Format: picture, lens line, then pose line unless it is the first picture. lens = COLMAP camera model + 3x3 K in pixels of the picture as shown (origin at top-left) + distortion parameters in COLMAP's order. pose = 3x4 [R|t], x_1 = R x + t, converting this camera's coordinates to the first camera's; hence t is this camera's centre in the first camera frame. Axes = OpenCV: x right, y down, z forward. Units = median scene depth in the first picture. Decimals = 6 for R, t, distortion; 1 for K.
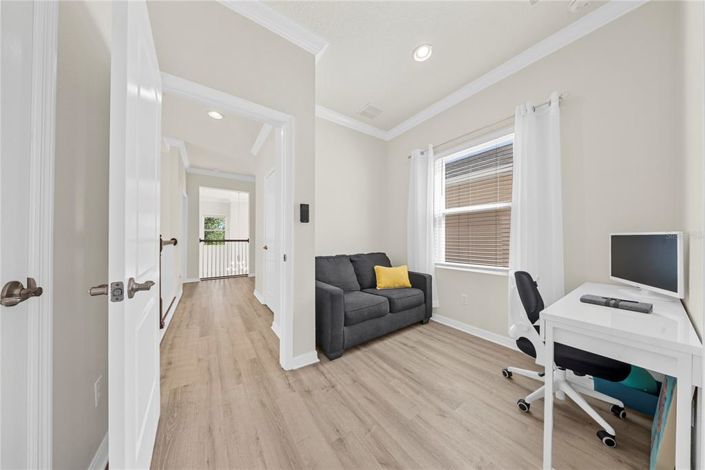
lens RADIAL K [[207.1, 0, 349.3], [0, 207.1, 238.2], [0, 0, 1]] dist [0.000053, -0.000651]
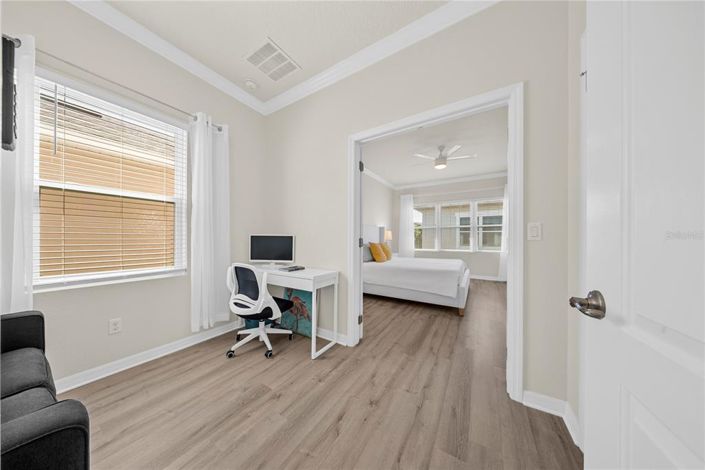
lens RADIAL K [[207.1, 0, 351.3], [0, 207.1, 238.7], [0, 0, 1]] dist [0.000053, -0.000651]
pose [[-0.391644, -0.007510, 0.920086, -0.590664], [-0.012741, 0.999915, 0.002738, -0.004187], [-0.920029, -0.010651, -0.391706, 0.887743]]
